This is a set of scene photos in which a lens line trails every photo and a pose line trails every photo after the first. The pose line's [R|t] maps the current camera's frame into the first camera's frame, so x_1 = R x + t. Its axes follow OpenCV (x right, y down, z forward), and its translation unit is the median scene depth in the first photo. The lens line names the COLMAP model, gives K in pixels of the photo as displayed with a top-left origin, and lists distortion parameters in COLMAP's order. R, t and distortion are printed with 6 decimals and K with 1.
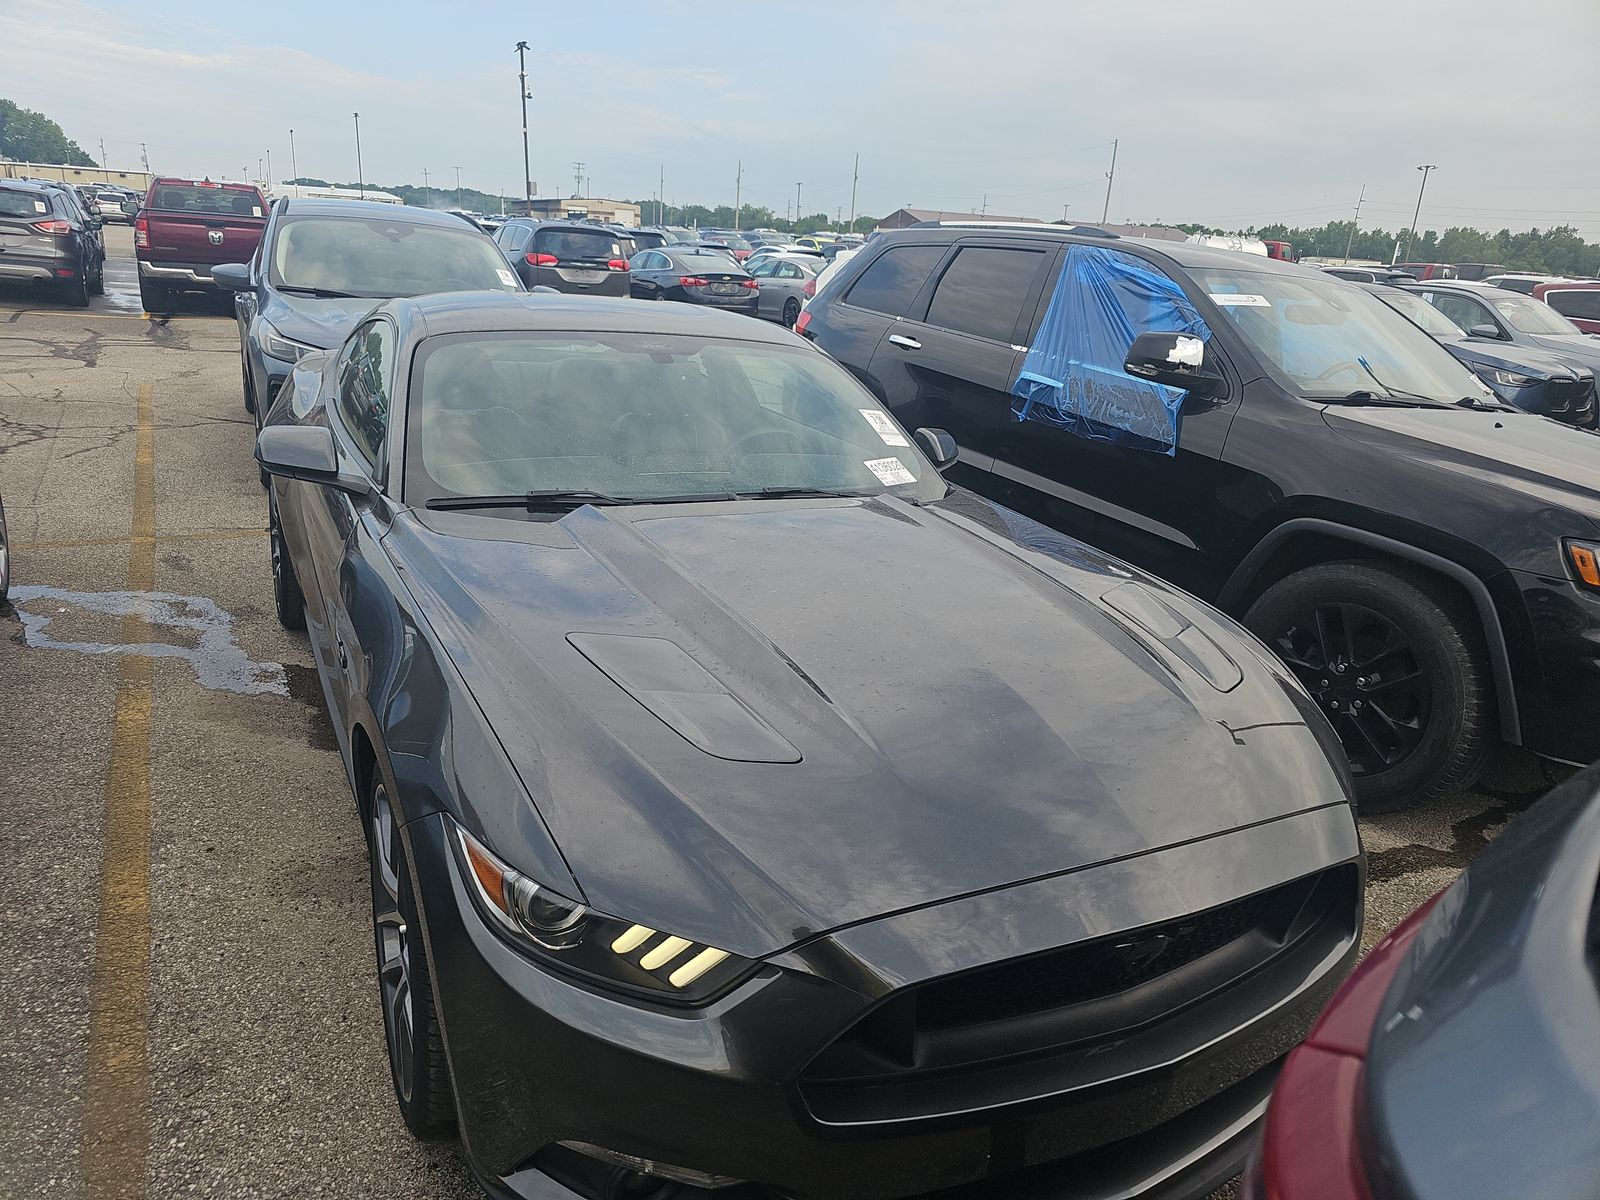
lens RADIAL K [[1059.8, 0, 795.7], [0, 1059.8, 608.1], [0, 0, 1]] dist [0.033838, -0.026282]
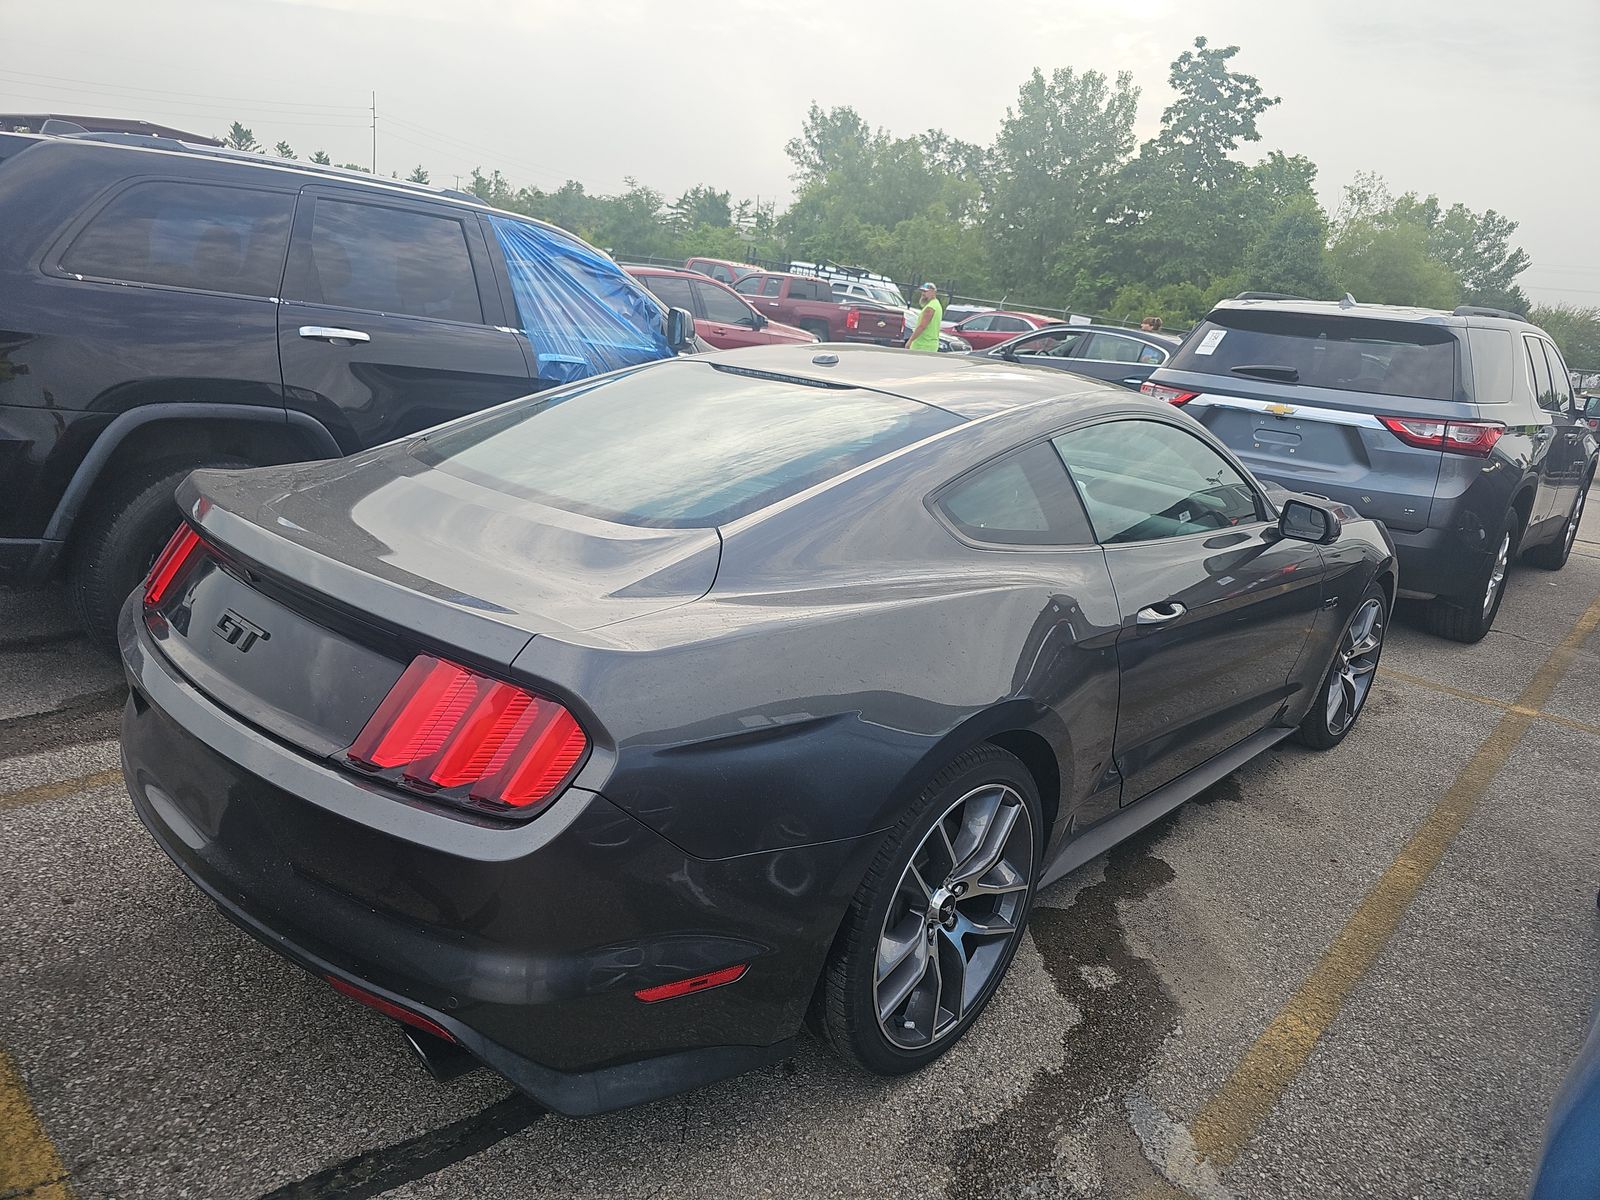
lens RADIAL K [[1059.8, 0, 791.3], [0, 1059.8, 595.8], [0, 0, 1]] dist [0.033838, -0.026282]
pose [[-0.314634, -0.354353, 0.880590, -0.964885], [0.175927, 0.889863, 0.420943, -0.479445], [-0.932767, 0.287363, -0.217641, 1.288120]]
